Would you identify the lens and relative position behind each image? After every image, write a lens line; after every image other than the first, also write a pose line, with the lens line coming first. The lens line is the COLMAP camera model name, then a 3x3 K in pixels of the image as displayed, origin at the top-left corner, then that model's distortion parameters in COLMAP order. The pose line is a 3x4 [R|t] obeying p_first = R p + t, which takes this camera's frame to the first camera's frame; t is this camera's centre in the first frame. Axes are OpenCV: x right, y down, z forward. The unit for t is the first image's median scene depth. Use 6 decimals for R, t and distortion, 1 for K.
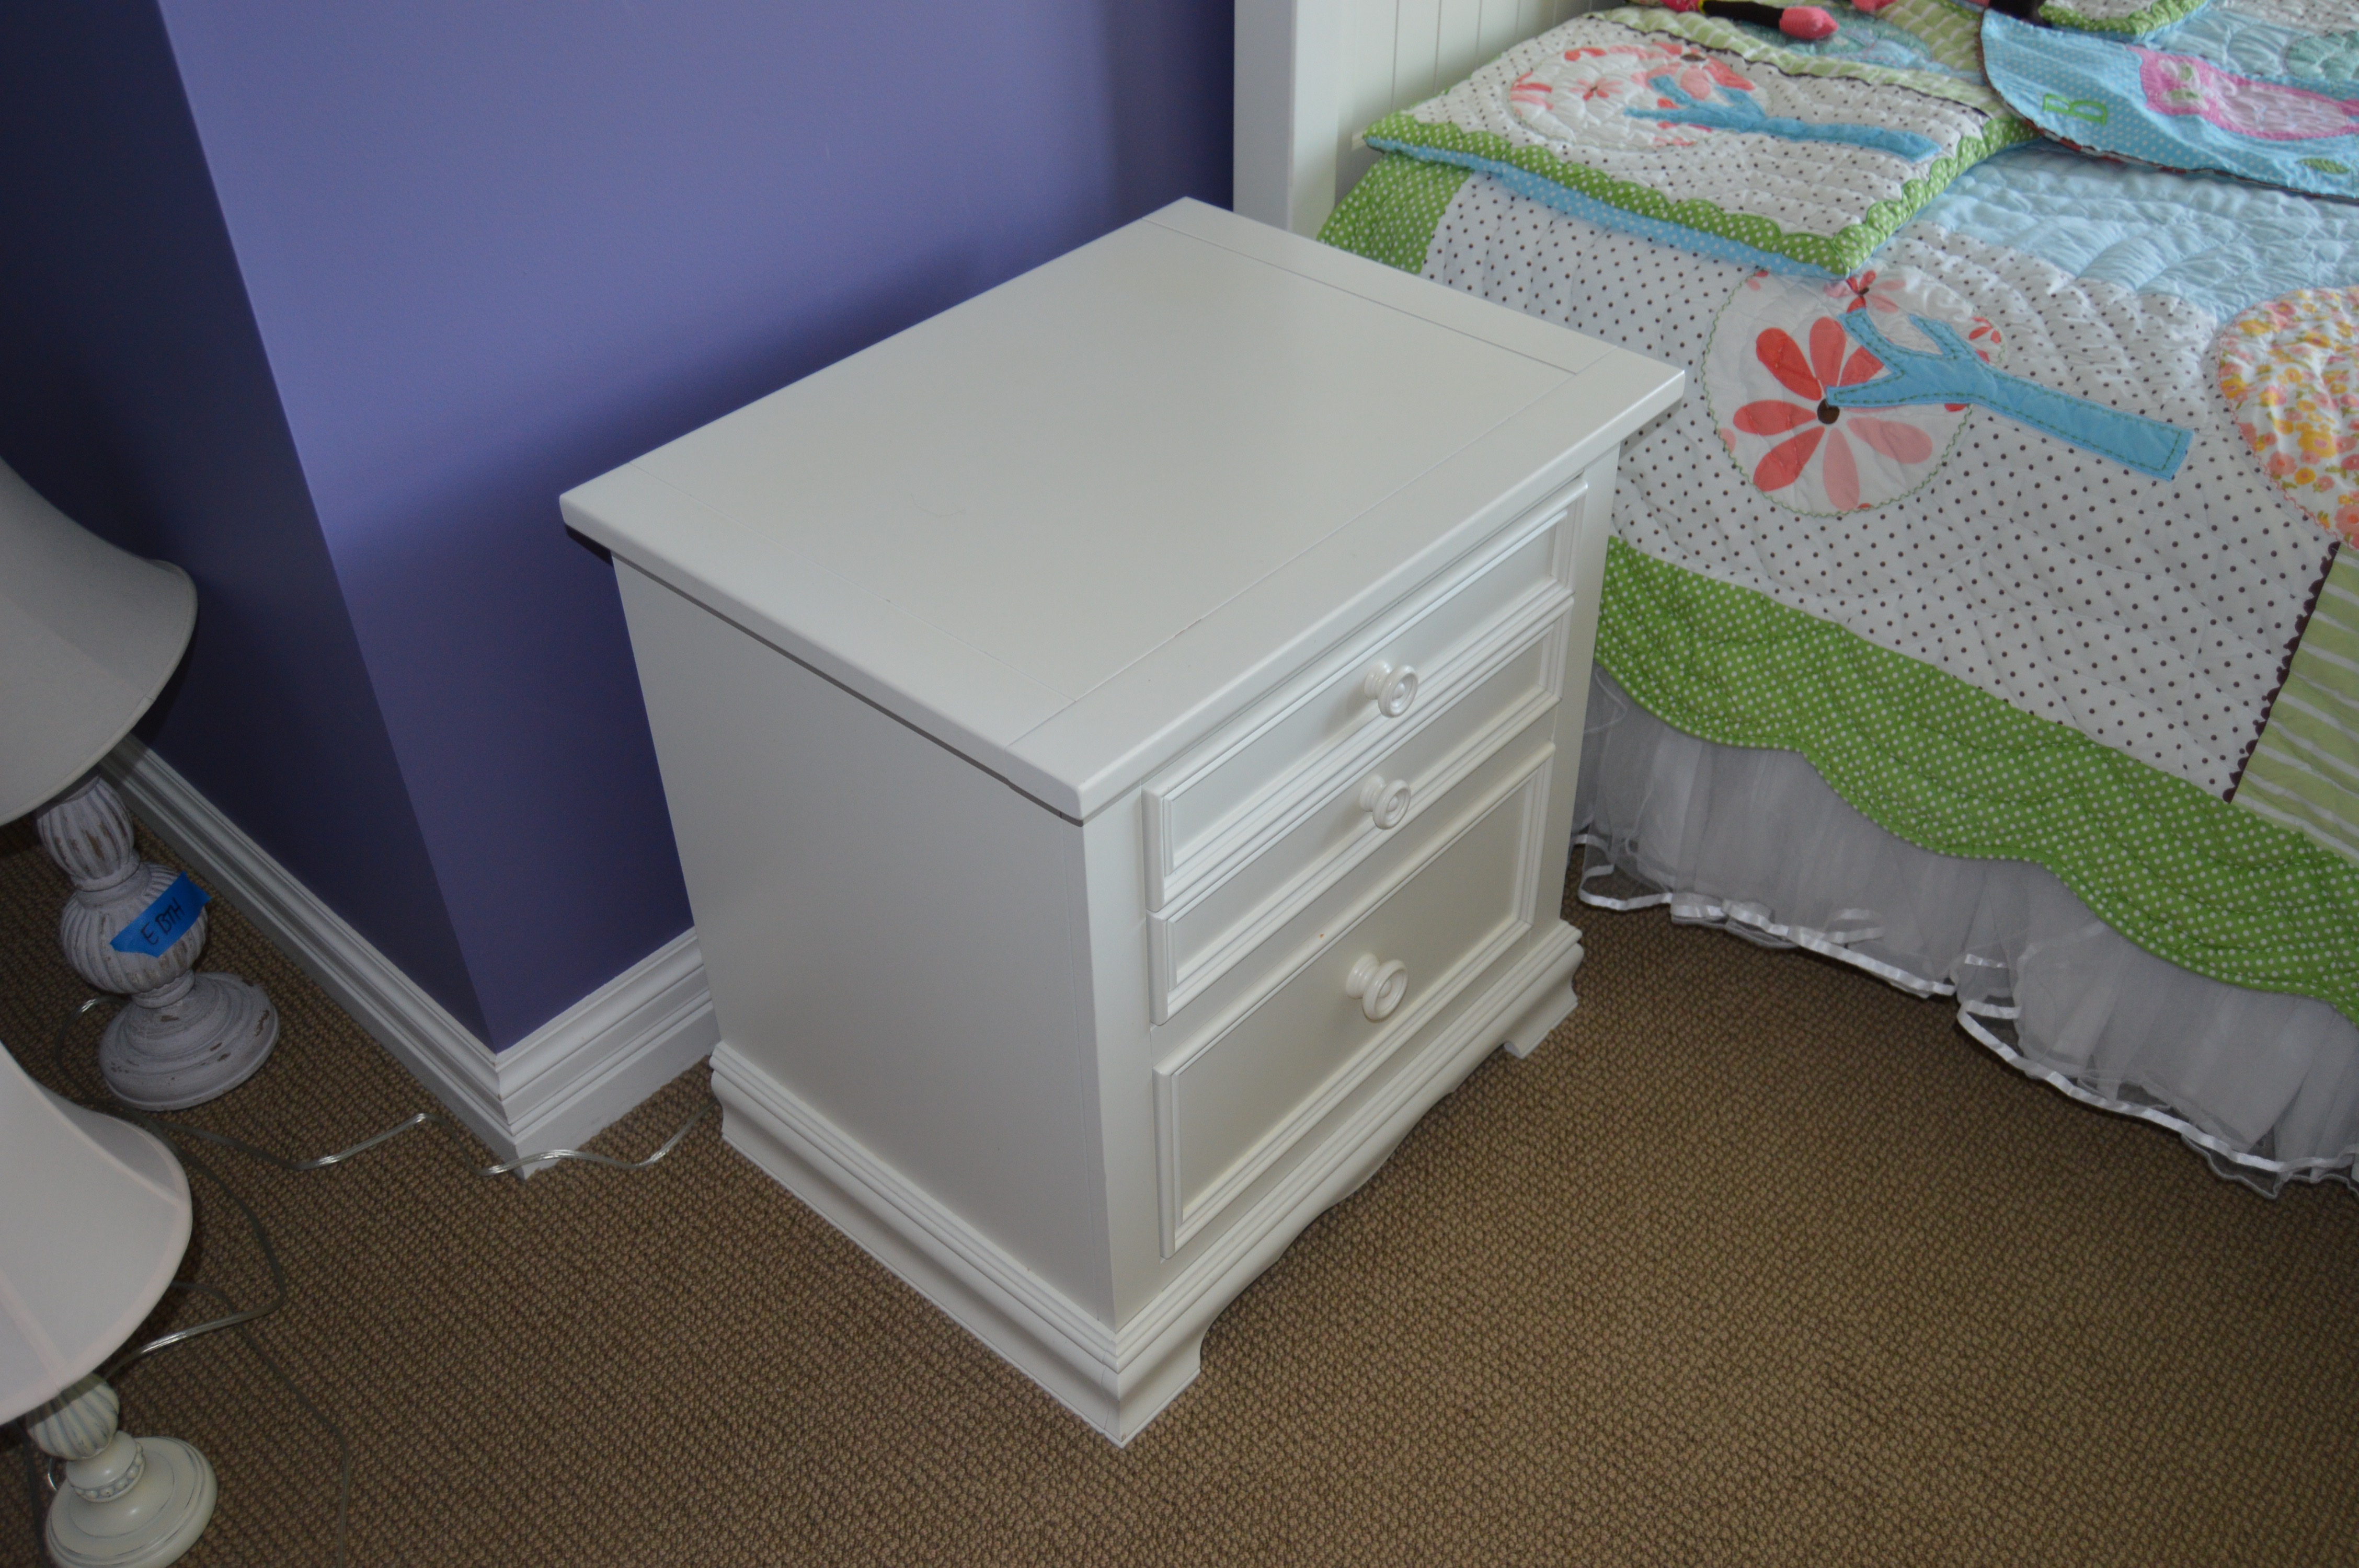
lens RADIAL K [[2037.3, 0, 1179.8], [0, 2037.3, 785.1], [0, 0, 1]] dist [-0.053385, -0.003745]
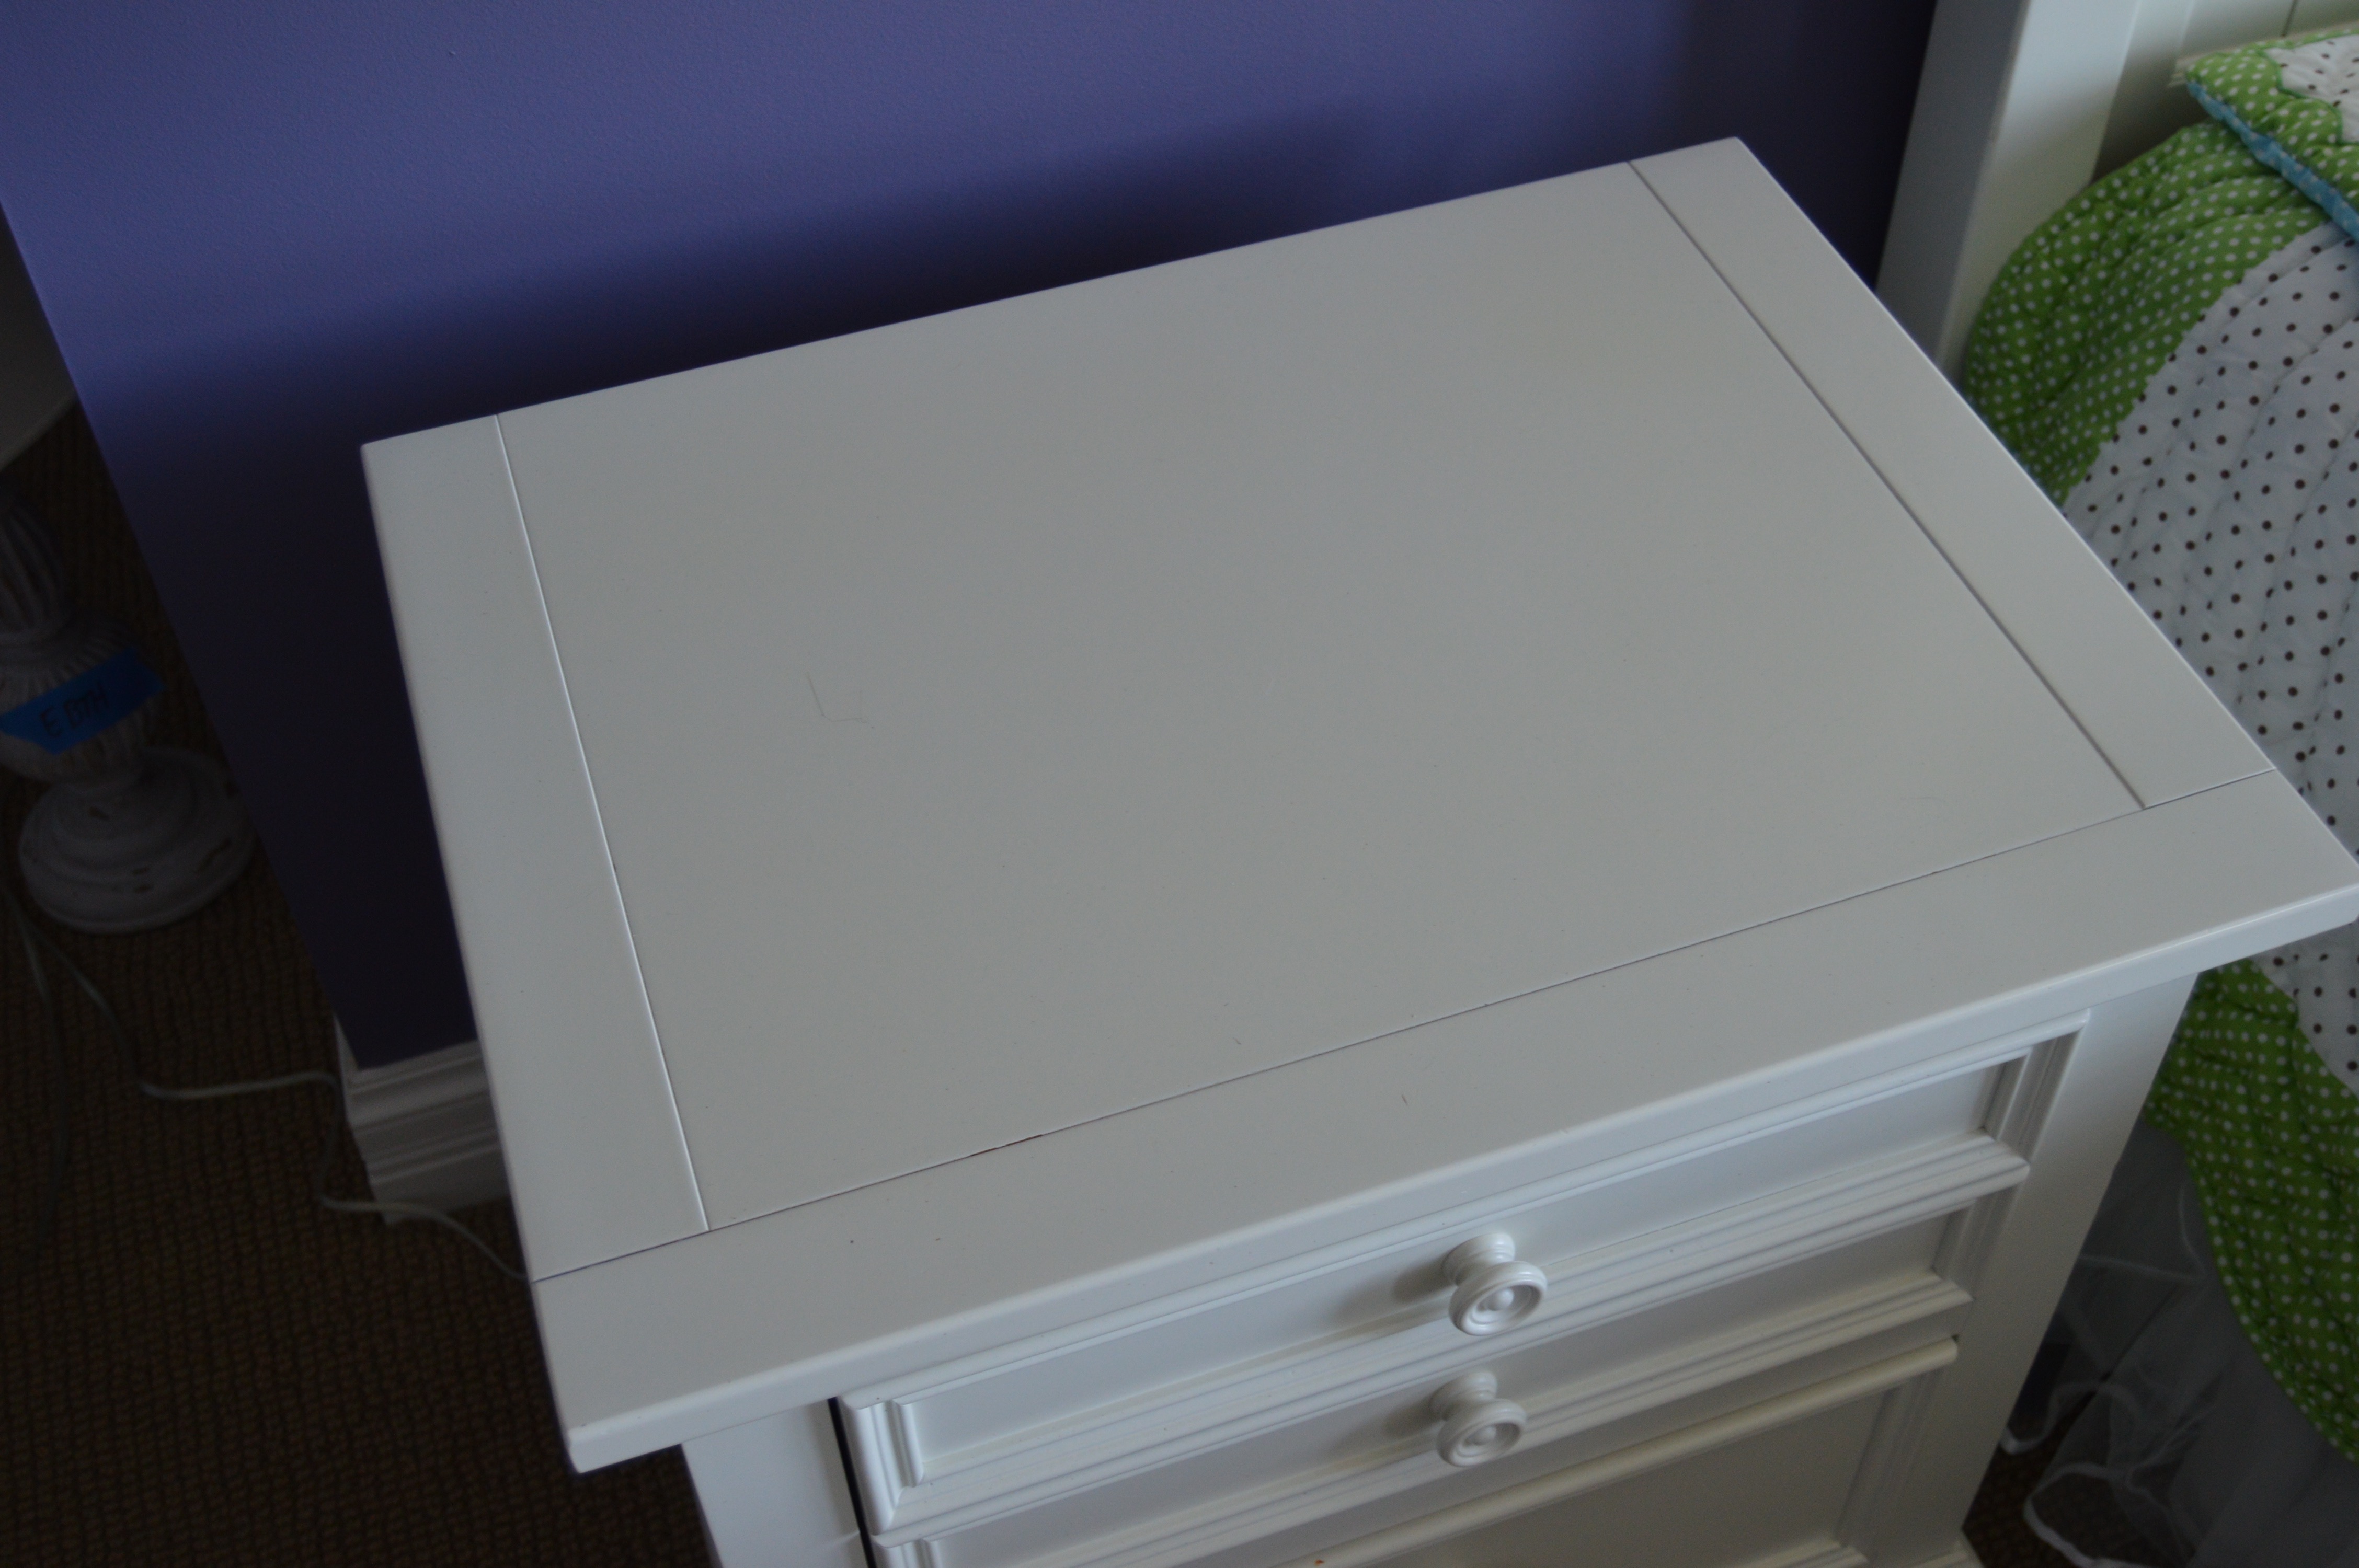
lens RADIAL K [[2665.6, 0, 1181.6], [0, 2665.6, 782.1], [0, 0, 1]] dist [-0.062558, 0.000000]
pose [[0.872048, 0.360934, -0.330542, 0.161477], [-0.306265, 0.929240, 0.206677, -0.215183], [0.381750, -0.078998, 0.920883, 0.251123]]
